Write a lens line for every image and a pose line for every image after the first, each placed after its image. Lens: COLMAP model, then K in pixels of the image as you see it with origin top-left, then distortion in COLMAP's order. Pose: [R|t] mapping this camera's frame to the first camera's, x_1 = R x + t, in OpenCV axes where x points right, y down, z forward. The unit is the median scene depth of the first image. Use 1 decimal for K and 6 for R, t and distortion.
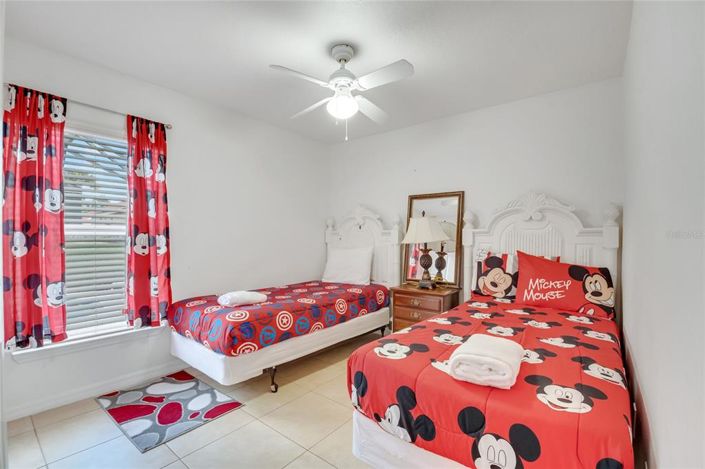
lens RADIAL K [[317.1, 0, 359.6], [0, 317.1, 236.8], [0, 0, 1]] dist [0.002205, -0.016237]
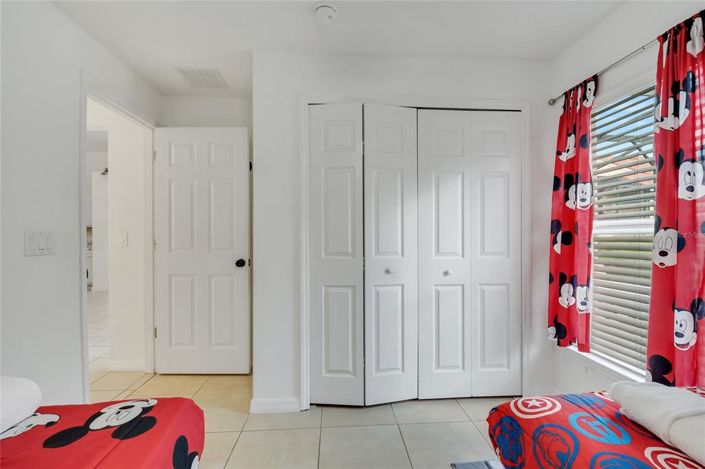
lens RADIAL K [[317.1, 0, 359.6], [0, 317.1, 236.8], [0, 0, 1]] dist [0.002205, -0.016237]
pose [[-0.734710, 0.004131, -0.678369, 0.124774], [0.005375, 0.999986, 0.000268, 0.000423], [0.678360, -0.003449, -0.734721, 1.218081]]
